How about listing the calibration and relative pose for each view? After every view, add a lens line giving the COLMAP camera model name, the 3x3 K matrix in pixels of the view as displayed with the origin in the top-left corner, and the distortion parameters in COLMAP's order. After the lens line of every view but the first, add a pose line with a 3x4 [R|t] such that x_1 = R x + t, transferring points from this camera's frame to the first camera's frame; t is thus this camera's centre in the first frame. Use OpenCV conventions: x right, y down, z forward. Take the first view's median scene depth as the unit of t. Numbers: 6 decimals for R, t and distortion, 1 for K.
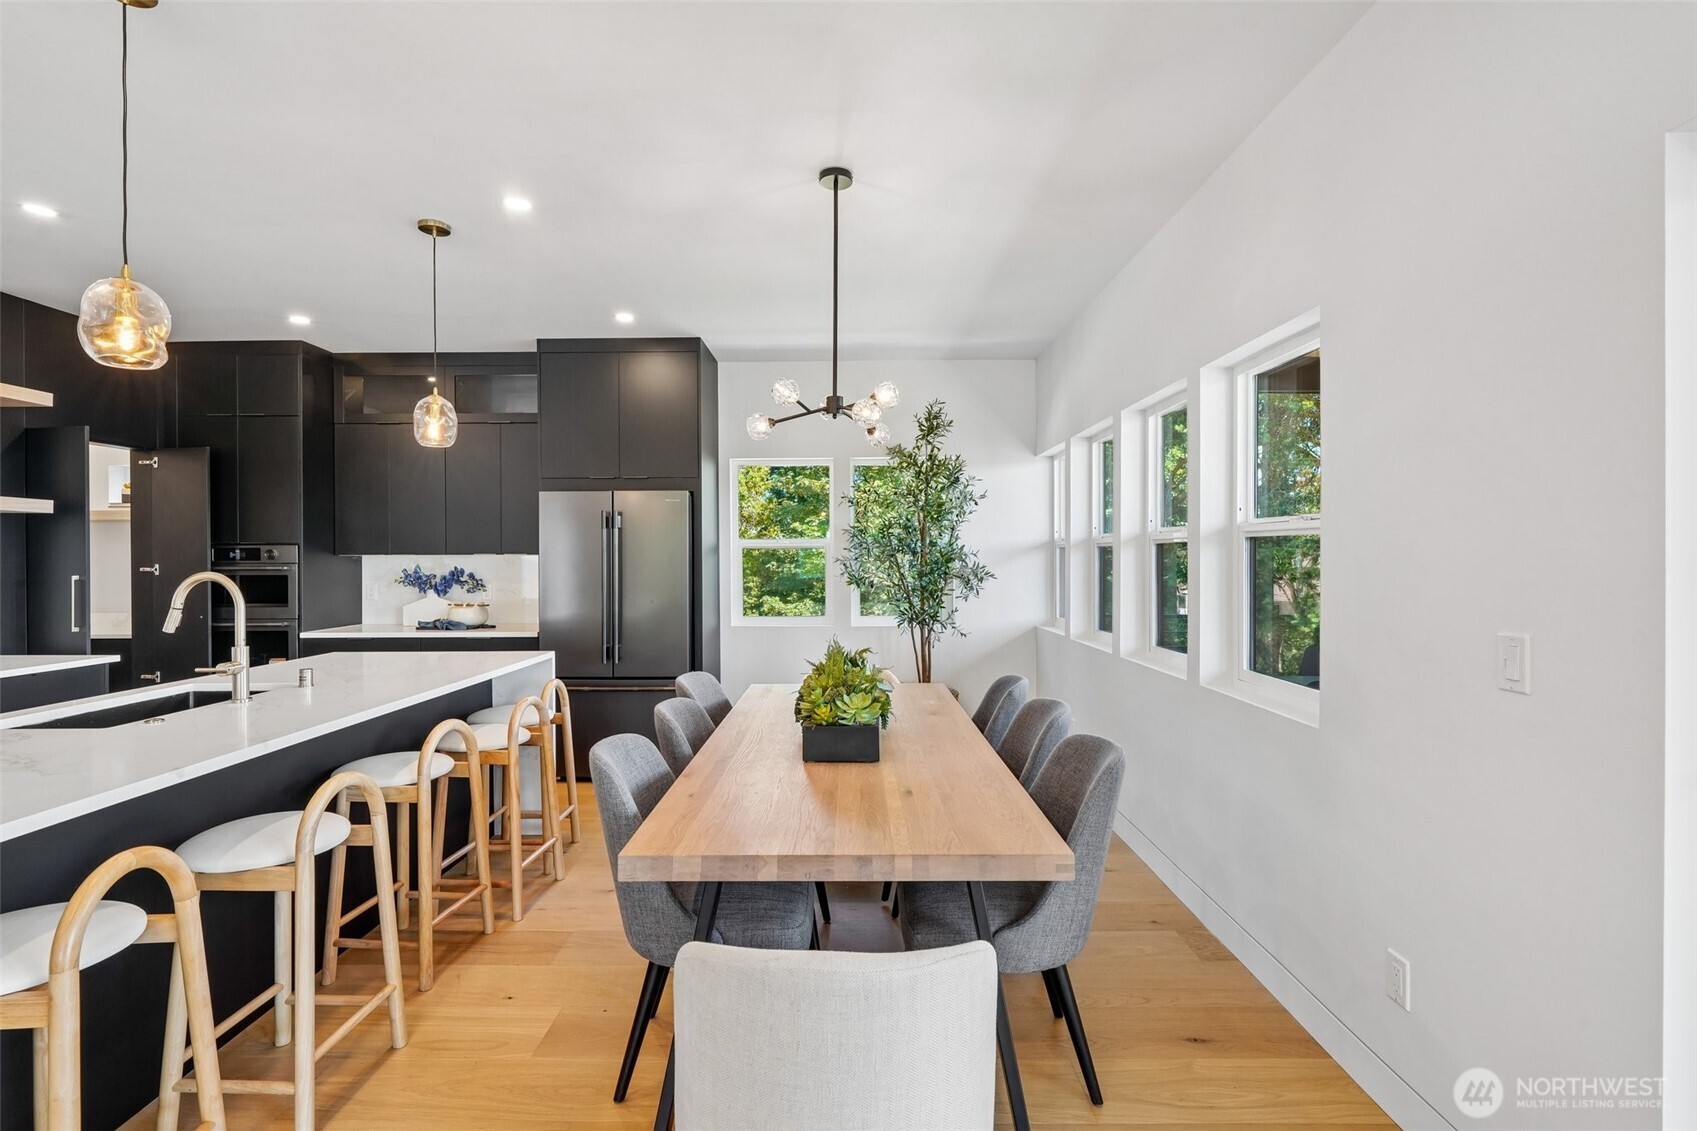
lens RADIAL K [[768.8, 0, 842.1], [0, 768.8, 563.0], [0, 0, 1]] dist [-0.000594, -0.000032]
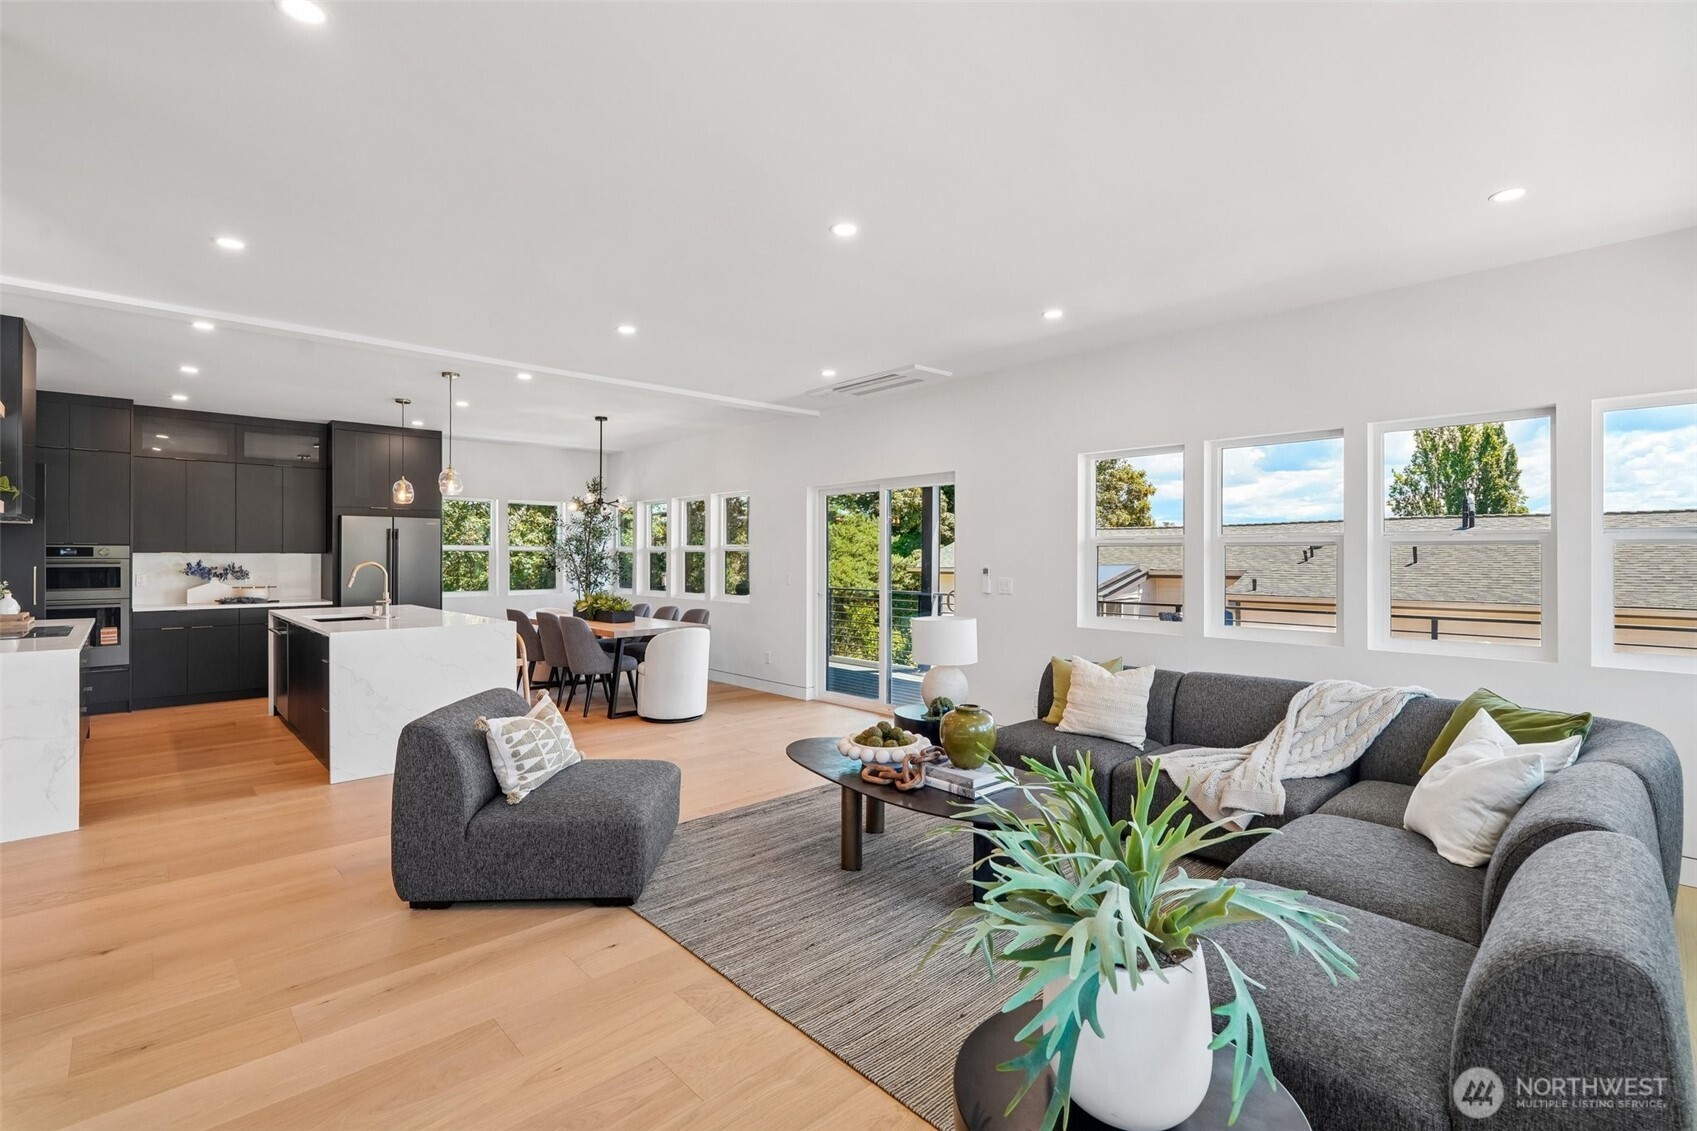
lens RADIAL K [[767.3, 0, 840.6], [0, 767.3, 556.3], [0, 0, 1]] dist [-0.004336, 0.000426]
pose [[0.725712, 0.007765, 0.687955, -0.723821], [-0.000924, 0.999946, -0.010311, 0.009724], [-0.687998, 0.006847, 0.725680, -0.897113]]
